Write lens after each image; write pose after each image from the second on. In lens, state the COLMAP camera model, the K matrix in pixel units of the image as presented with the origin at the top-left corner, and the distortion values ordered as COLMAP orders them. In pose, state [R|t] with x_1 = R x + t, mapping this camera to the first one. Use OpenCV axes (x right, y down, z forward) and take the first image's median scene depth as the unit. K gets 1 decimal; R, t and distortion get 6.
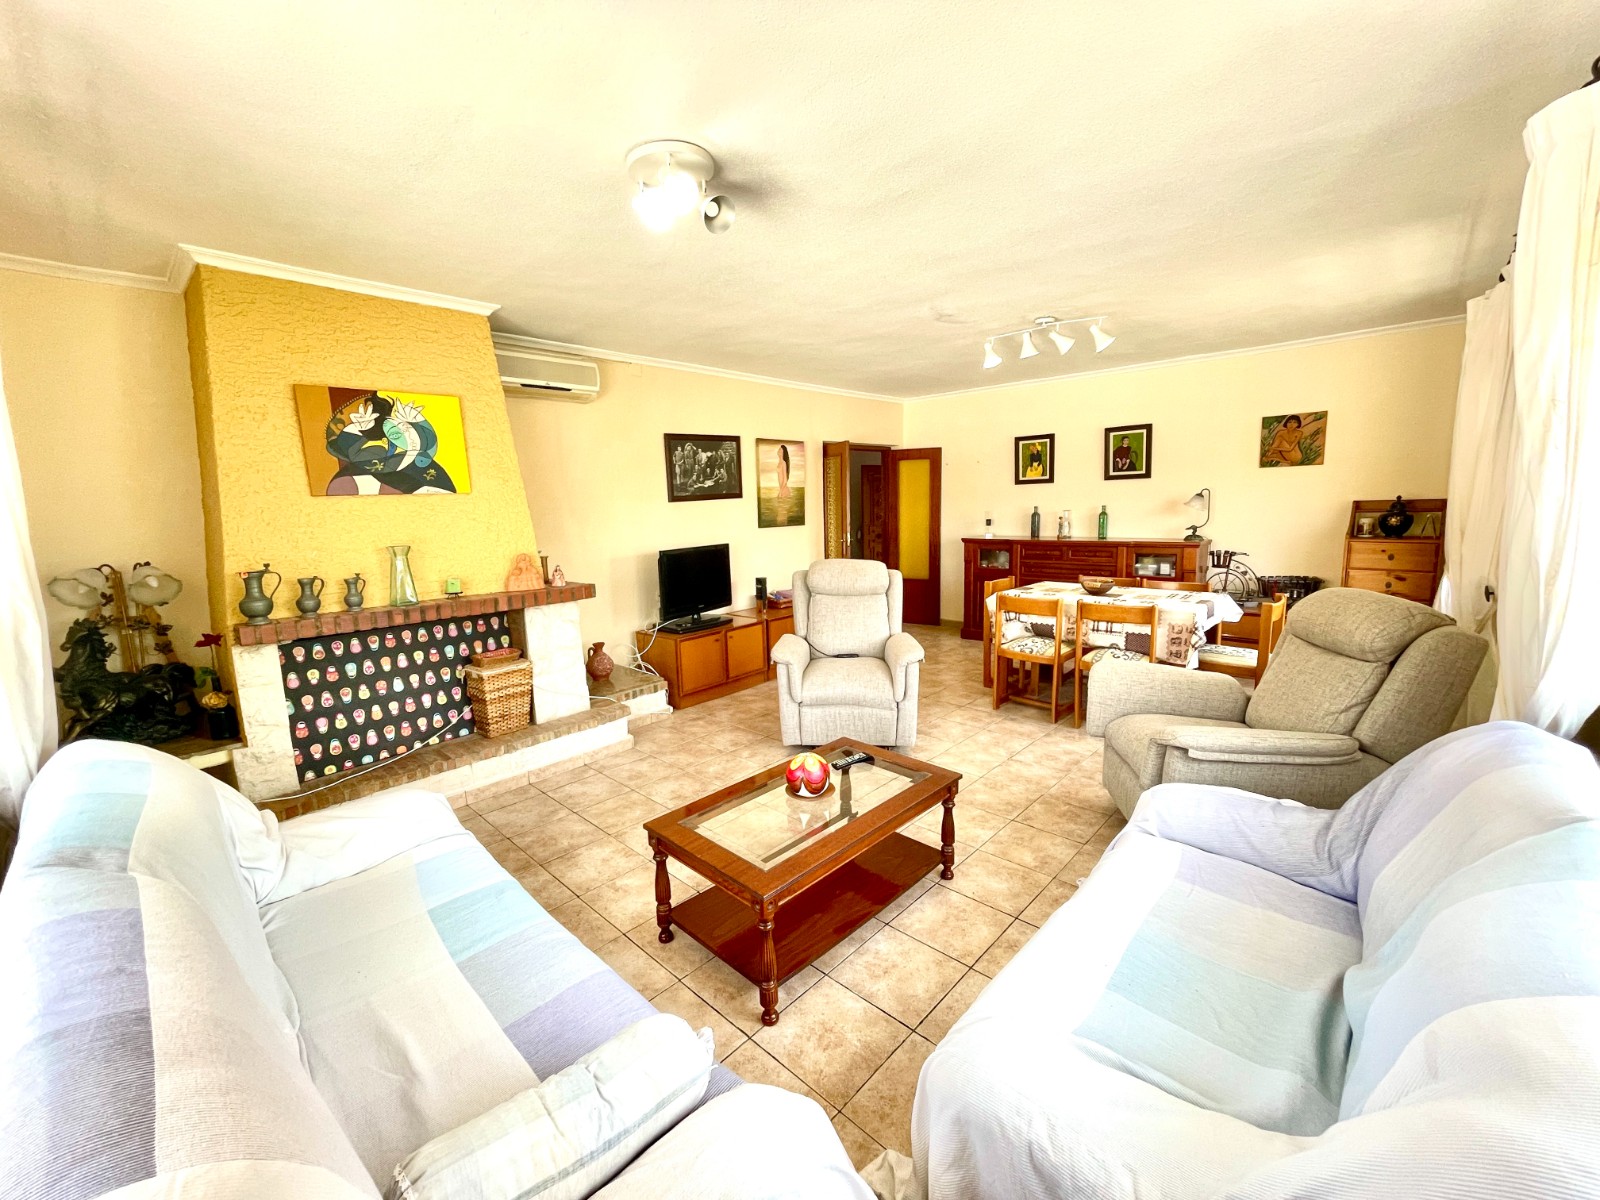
lens RADIAL K [[644.9, 0, 799.0], [0, 644.9, 592.6], [0, 0, 1]] dist [-0.002787, 0.000529]
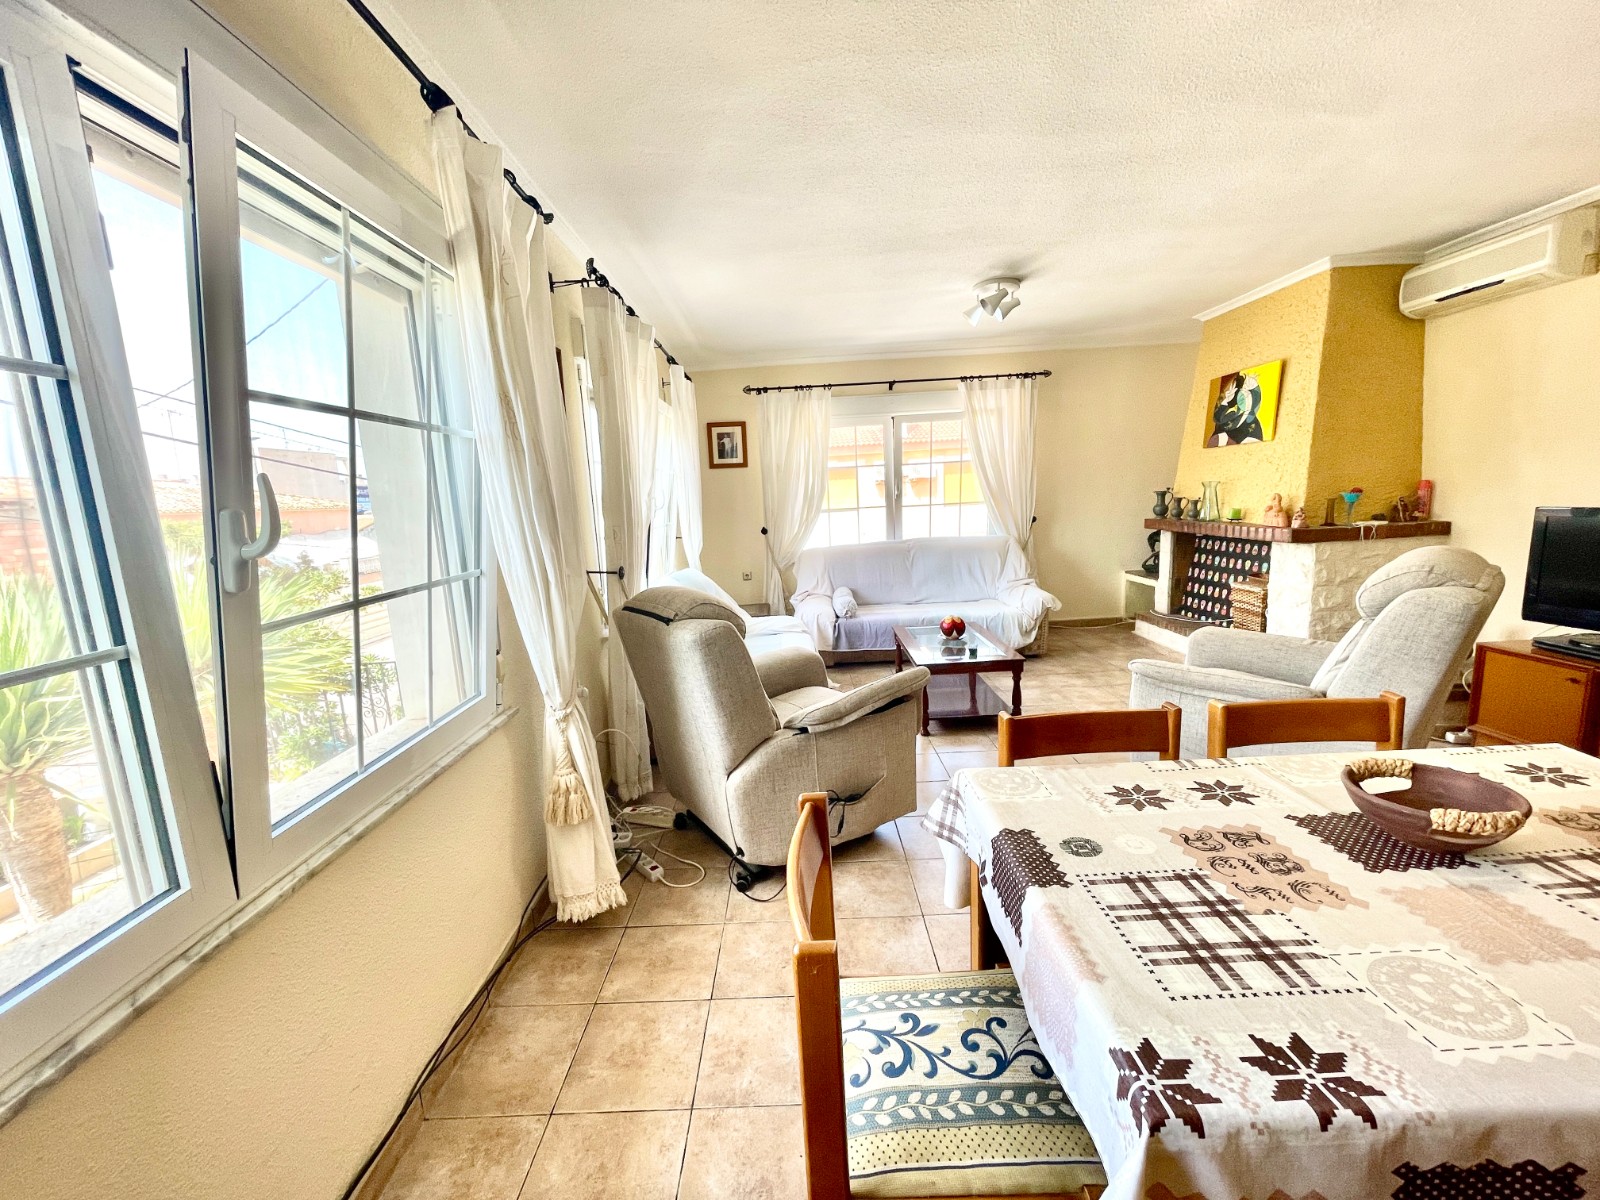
lens RADIAL K [[644.9, 0, 793.7], [0, 644.9, 597.1], [0, 0, 1]] dist [-0.002787, 0.000529]
pose [[-0.721483, 0.172001, -0.670729, 1.083838], [-0.027237, 0.960858, 0.275699, -0.194284], [0.691896, 0.217181, -0.688558, 1.377164]]
